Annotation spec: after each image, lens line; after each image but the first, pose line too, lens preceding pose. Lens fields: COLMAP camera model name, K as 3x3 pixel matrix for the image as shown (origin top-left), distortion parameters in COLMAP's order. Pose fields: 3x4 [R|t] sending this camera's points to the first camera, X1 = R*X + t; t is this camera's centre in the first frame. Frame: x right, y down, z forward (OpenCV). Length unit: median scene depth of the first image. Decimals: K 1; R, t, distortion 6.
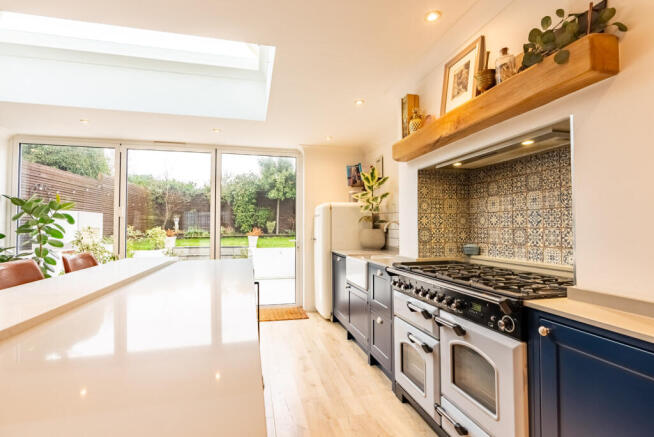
lens RADIAL K [[318.4, 0, 327.0], [0, 318.4, 218.5], [0, 0, 1]] dist [-0.019114, 0.000881]
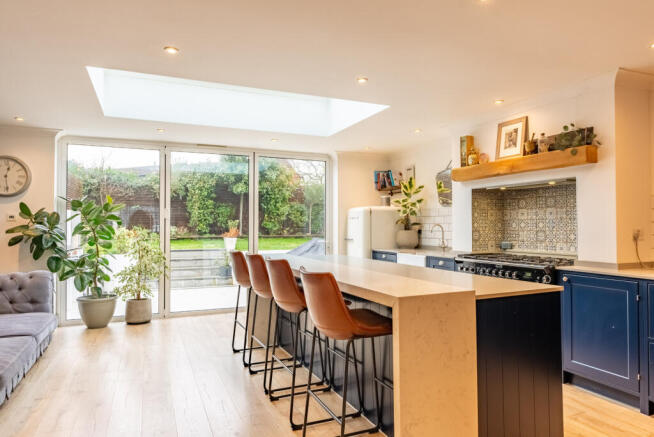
lens RADIAL K [[420.3, 0, 327.0], [0, 420.3, 218.5], [0, 0, 1]] dist [-0.007992, -0.002760]
pose [[0.986043, 0.003681, 0.166453, -0.658275], [-0.005293, 0.999943, 0.009243, -0.036444], [-0.166409, -0.009995, 0.986006, -0.732849]]
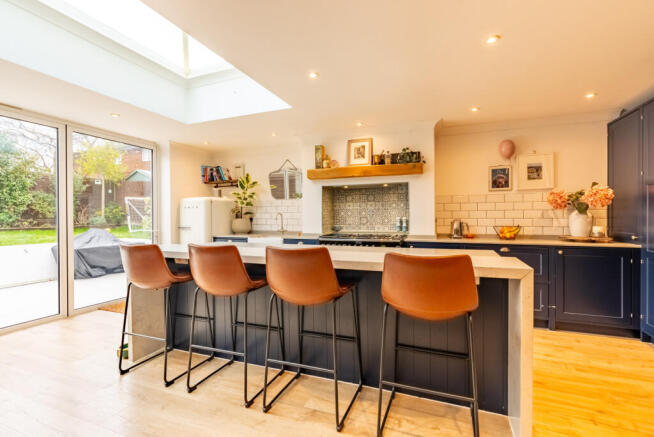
lens RADIAL K [[299.5, 0, 327.0], [0, 299.5, 218.5], [0, 0, 1]] dist [-0.000697, -0.000023]
pose [[0.586103, -0.007276, 0.810204, -1.131321], [-0.017894, 0.999600, 0.021921, -0.002084], [-0.810039, -0.027346, 0.585738, -0.064431]]
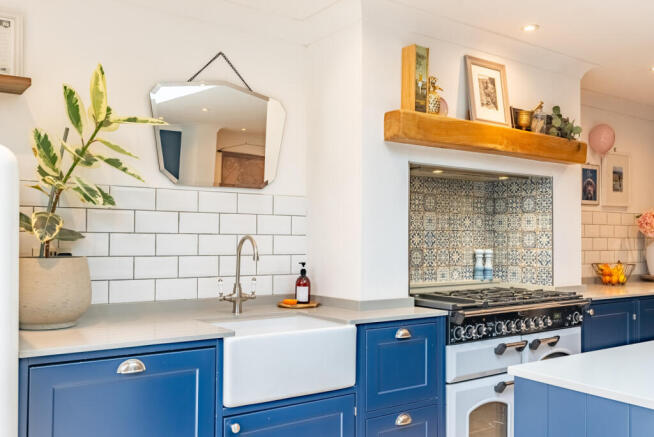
lens RADIAL K [[606.5, 0, 327.0], [0, 606.5, 218.5], [0, 0, 1]] dist [0.006397, 0.001832]
pose [[-0.365362, 0.029970, 0.930383, -0.823789], [-0.030482, 0.998560, -0.044137, 0.023857], [-0.930366, -0.044486, -0.363922, 1.611257]]
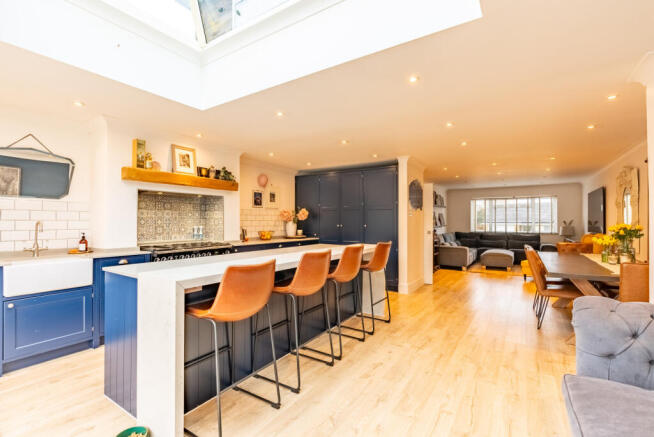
lens RADIAL K [[299.5, 0, 327.0], [0, 299.5, 218.5], [0, 0, 1]] dist [-0.000697, -0.000023]
pose [[-0.674177, 0.010368, 0.738497, -1.405698], [-0.017184, 0.999411, -0.029718, 0.016143], [-0.738370, -0.032725, -0.673602, 1.293289]]
